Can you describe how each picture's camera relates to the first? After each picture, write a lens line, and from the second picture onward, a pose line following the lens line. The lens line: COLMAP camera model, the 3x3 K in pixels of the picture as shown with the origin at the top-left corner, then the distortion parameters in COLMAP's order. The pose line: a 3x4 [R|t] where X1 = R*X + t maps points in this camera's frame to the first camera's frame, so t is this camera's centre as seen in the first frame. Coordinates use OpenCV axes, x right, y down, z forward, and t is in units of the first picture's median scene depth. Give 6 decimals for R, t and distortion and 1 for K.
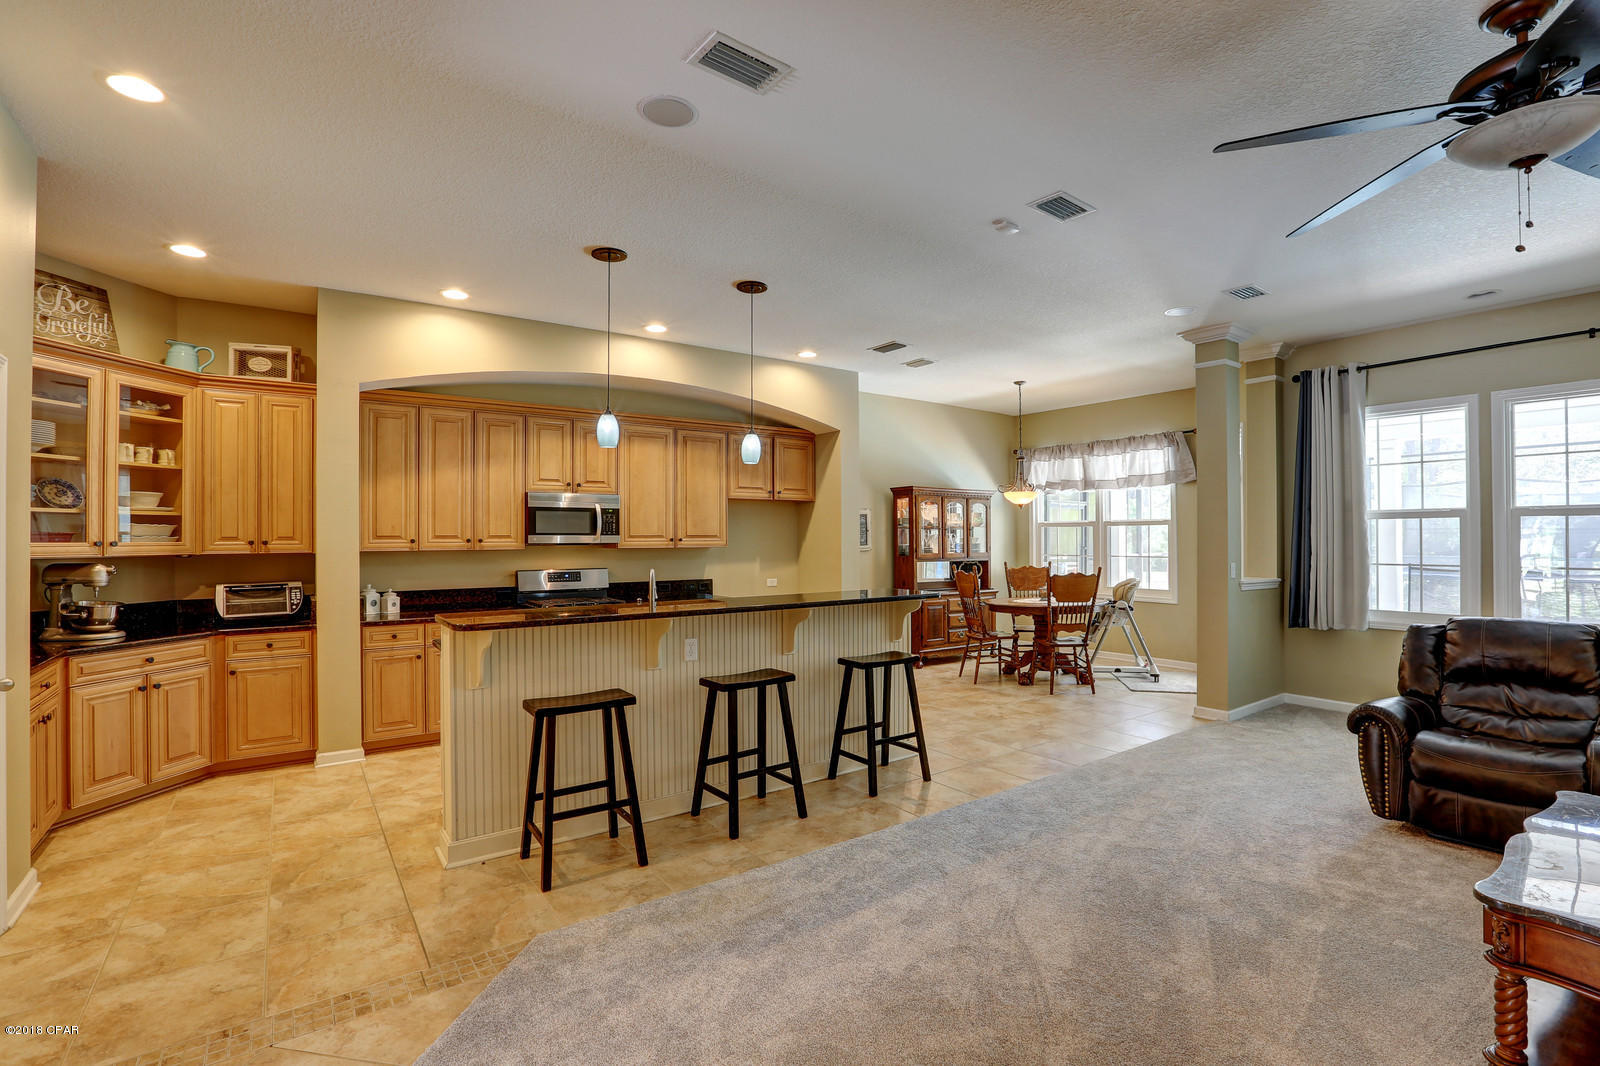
lens RADIAL K [[734.2, 0, 799.9], [0, 734.2, 531.7], [0, 0, 1]] dist [-0.046269, 0.013459]
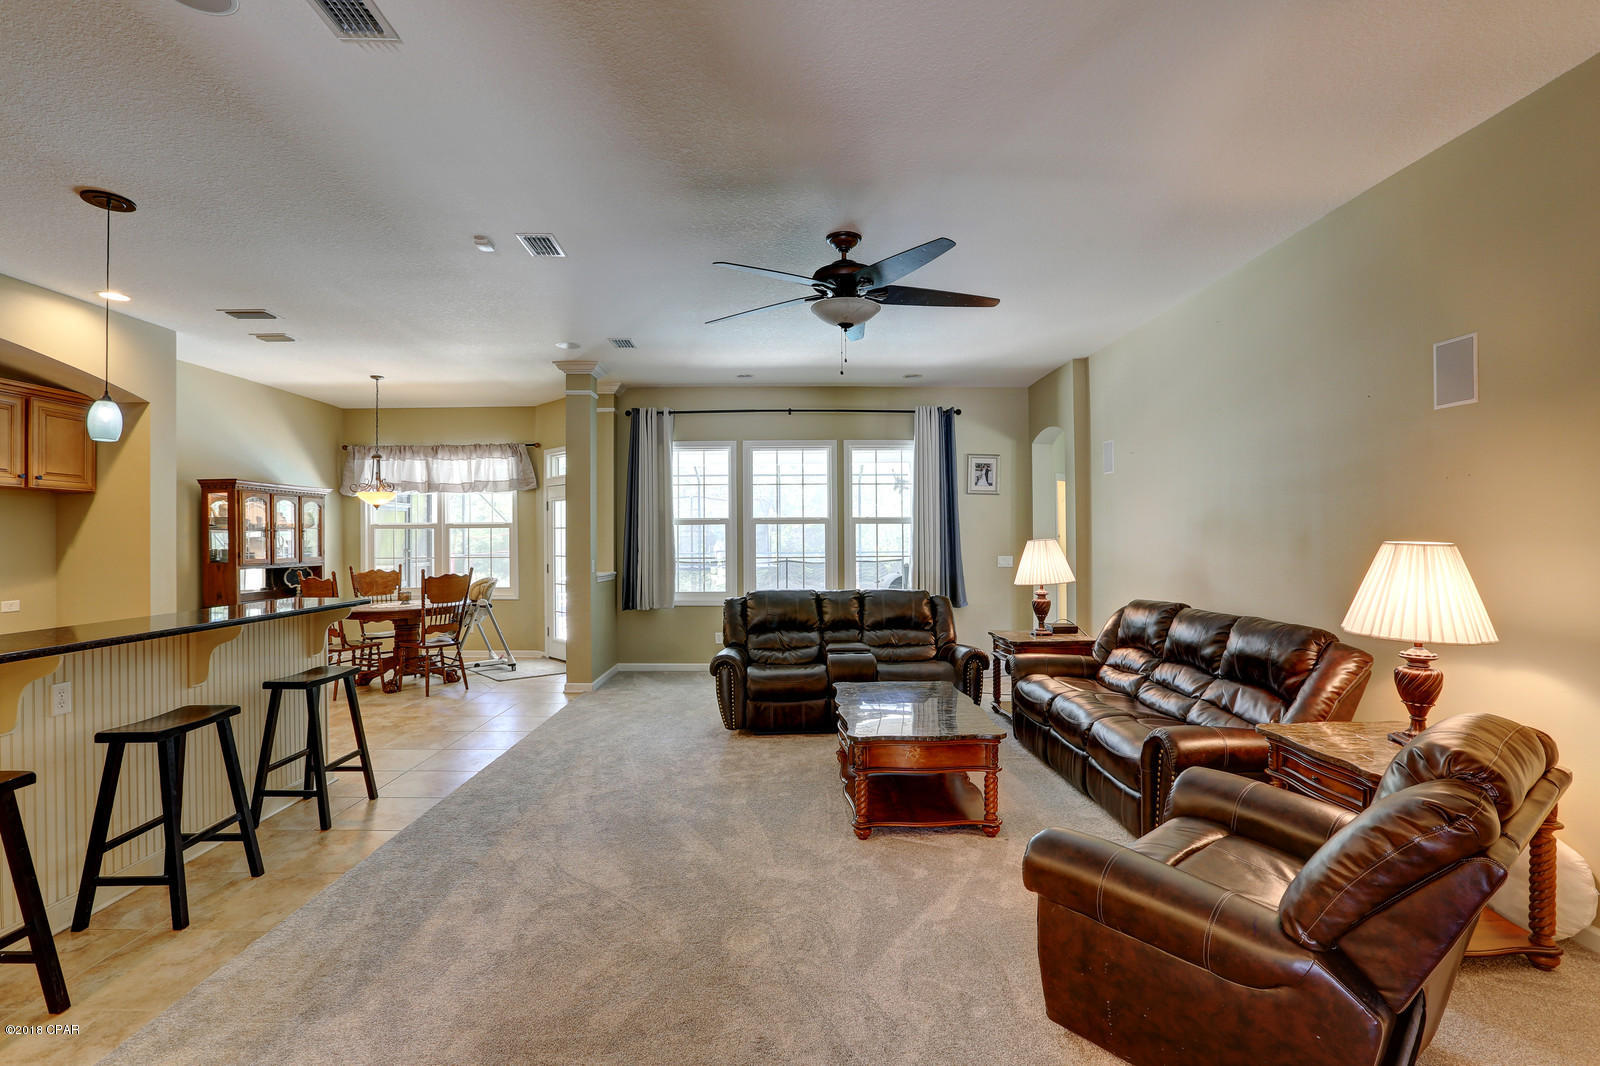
lens RADIAL K [[734.2, 0, 795.9], [0, 734.2, 529.5], [0, 0, 1]] dist [-0.046269, 0.013459]
pose [[0.576630, 0.006374, 0.816981, -0.218972], [-0.000633, 0.999973, -0.007355, 0.001261], [-0.817005, 0.003724, 0.576618, 0.018218]]
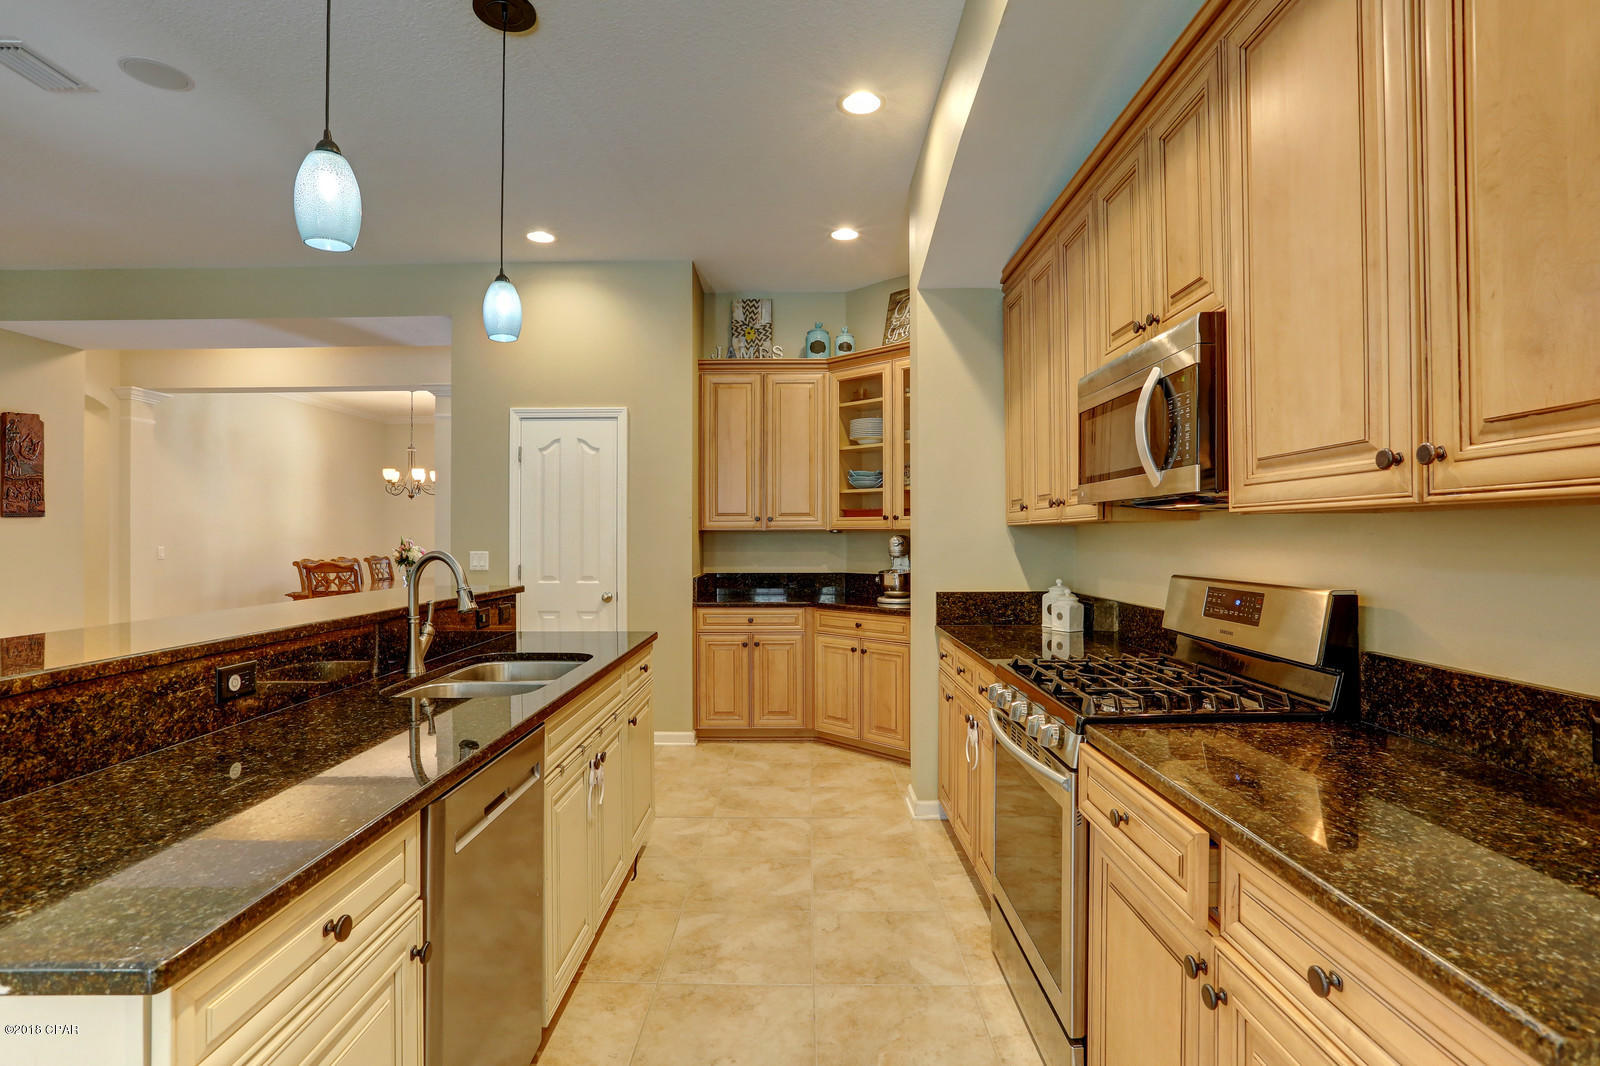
lens RADIAL K [[793.6, 0, 797.5], [0, 793.6, 528.5], [0, 0, 1]] dist [-0.033674, 0.006440]
pose [[-0.591095, -0.003314, -0.806595, 0.078889], [0.010134, 0.999882, -0.011534, 0.034826], [0.806539, -0.014992, -0.590991, 1.206168]]
